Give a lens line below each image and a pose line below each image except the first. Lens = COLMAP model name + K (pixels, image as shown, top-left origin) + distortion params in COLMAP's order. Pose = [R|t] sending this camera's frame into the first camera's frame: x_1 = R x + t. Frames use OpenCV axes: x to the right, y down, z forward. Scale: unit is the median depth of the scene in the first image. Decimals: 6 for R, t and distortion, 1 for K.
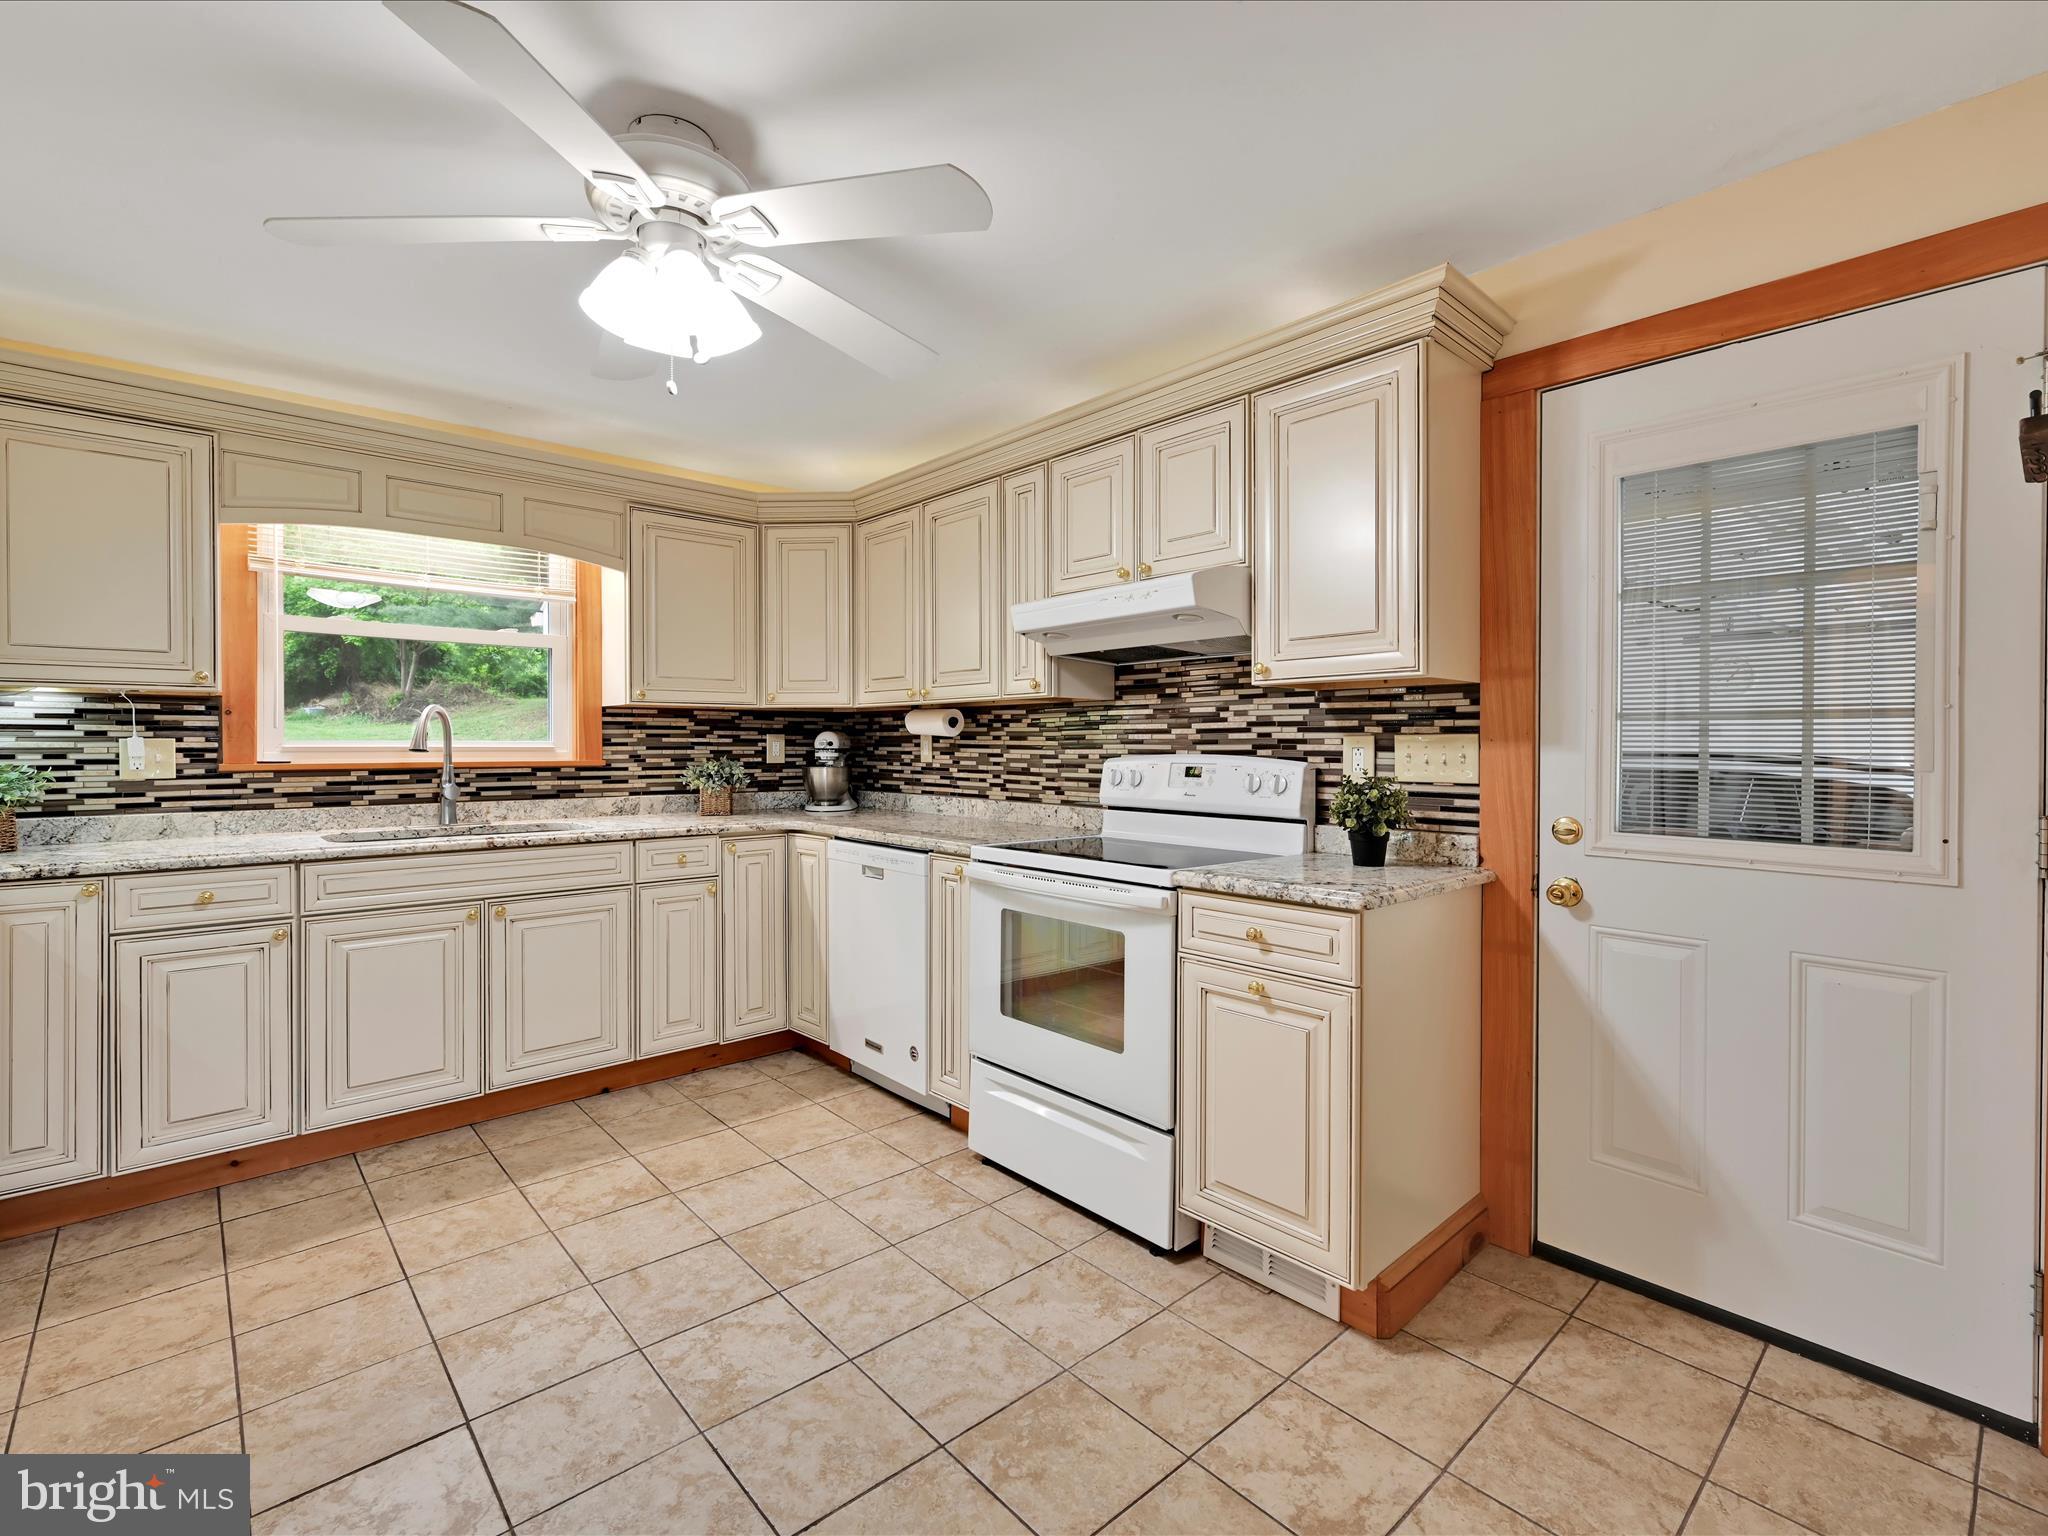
lens RADIAL K [[1008.9, 0, 1025.4], [0, 1008.9, 777.7], [0, 0, 1]] dist [-0.001676, 0.000038]
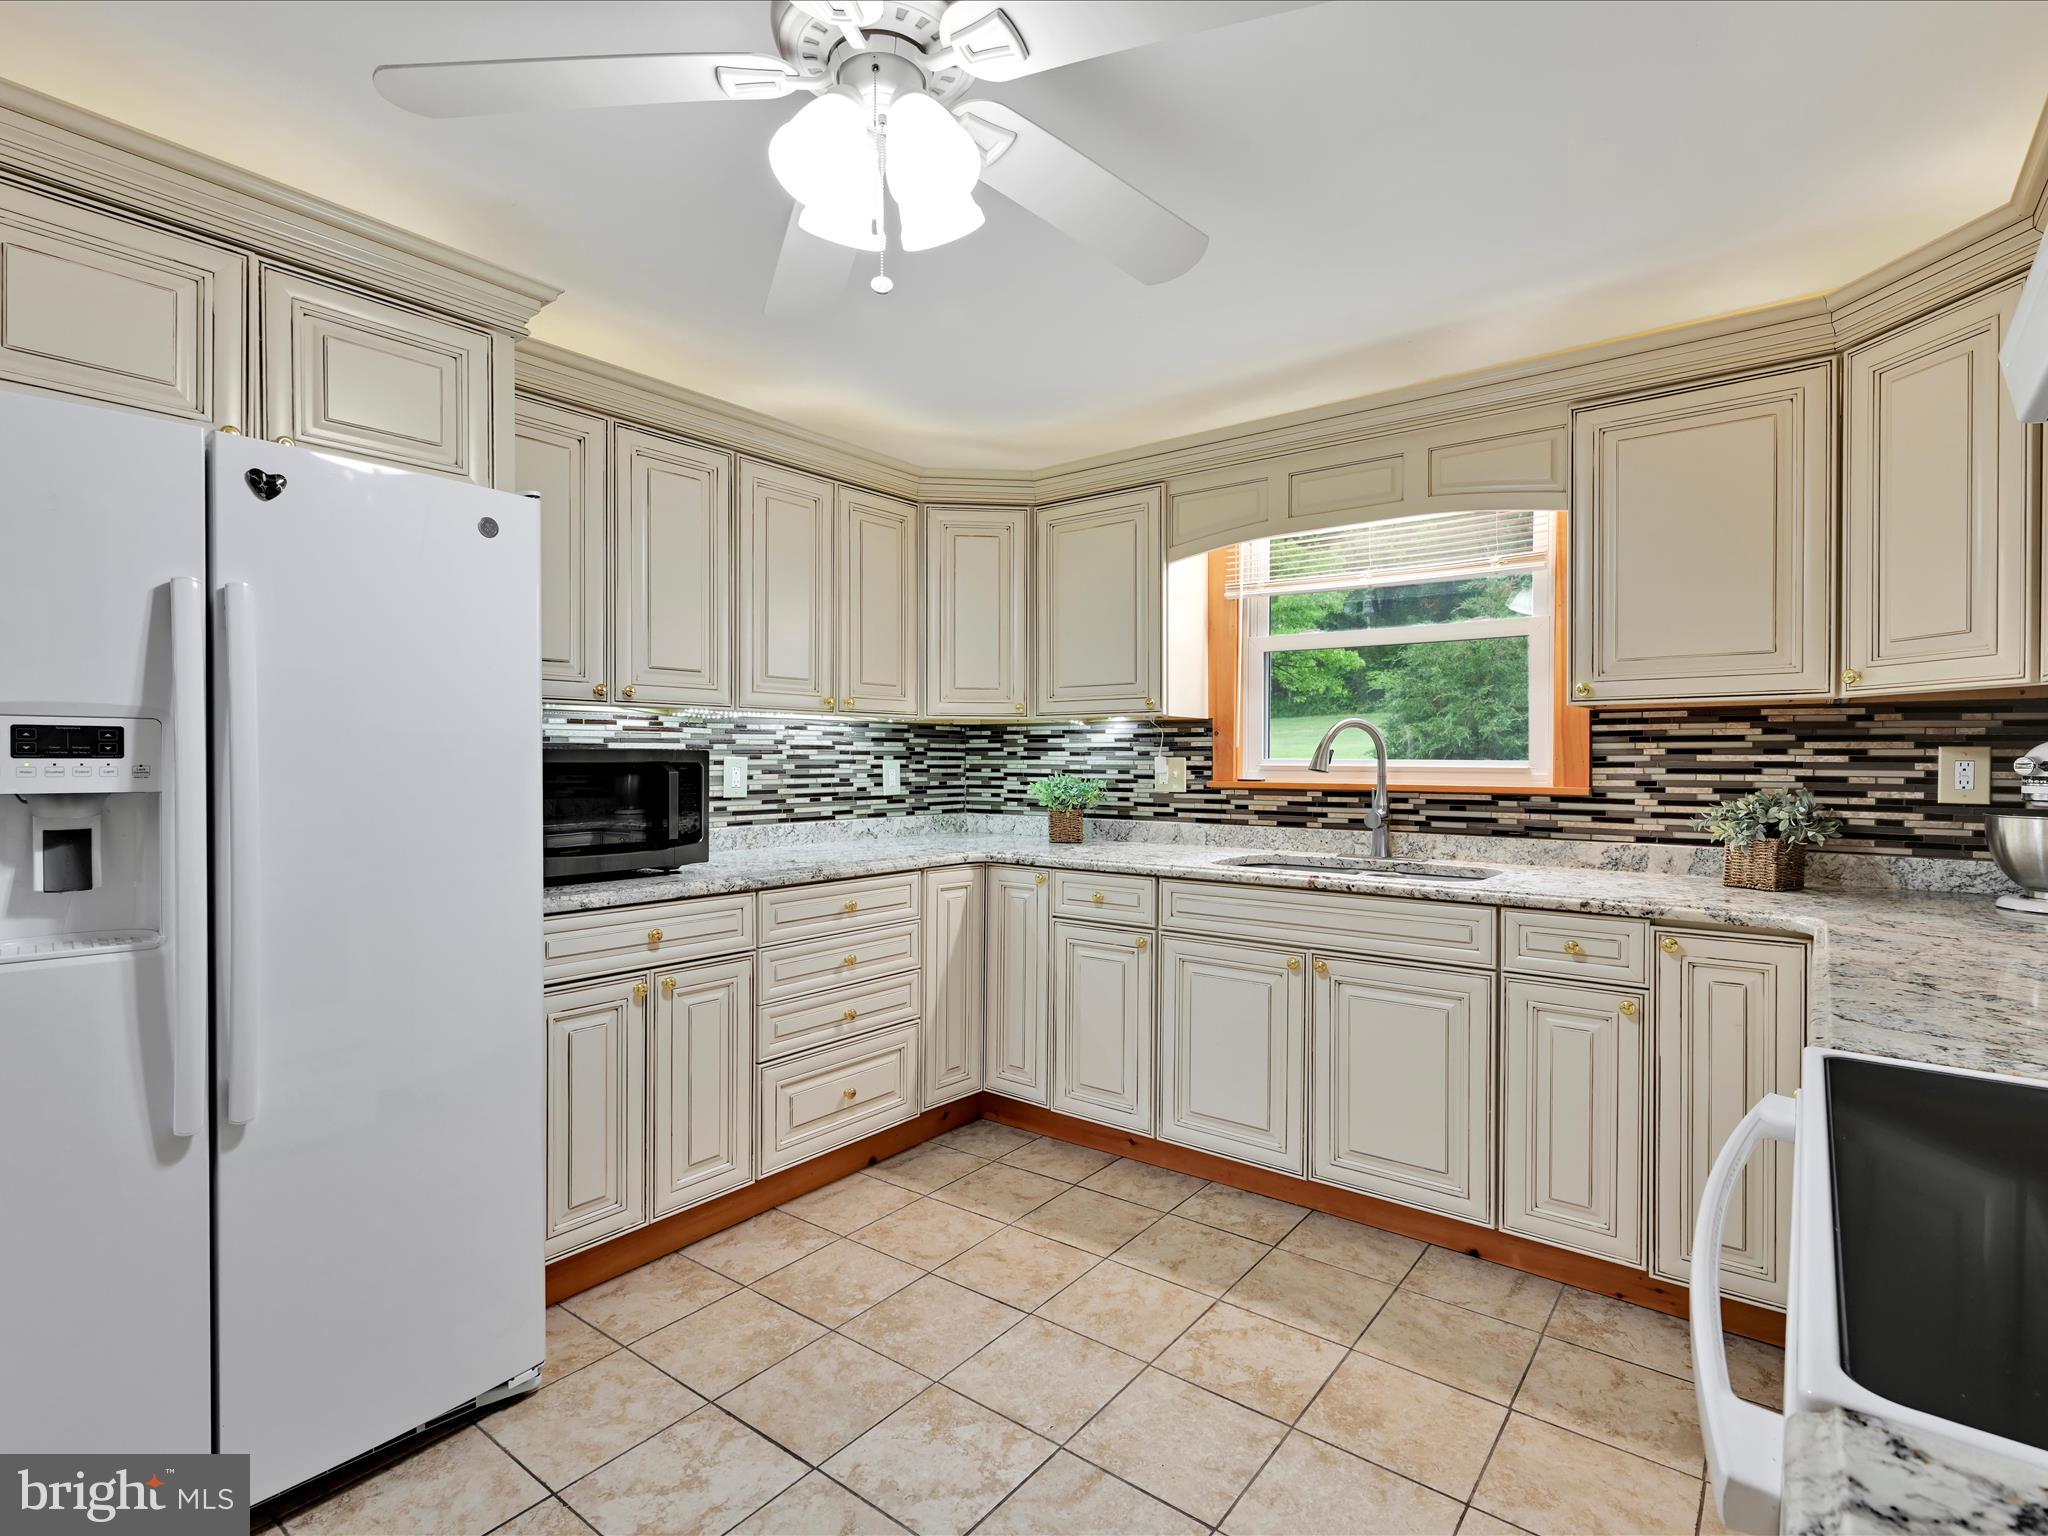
lens RADIAL K [[1008.9, 0, 1025.4], [0, 1008.9, 777.7], [0, 0, 1]] dist [-0.001676, 0.000038]
pose [[0.150056, 0.018040, -0.988513, 0.256152], [-0.035980, 0.999271, 0.012774, -0.023666], [0.988023, 0.033649, 0.150595, 0.635710]]
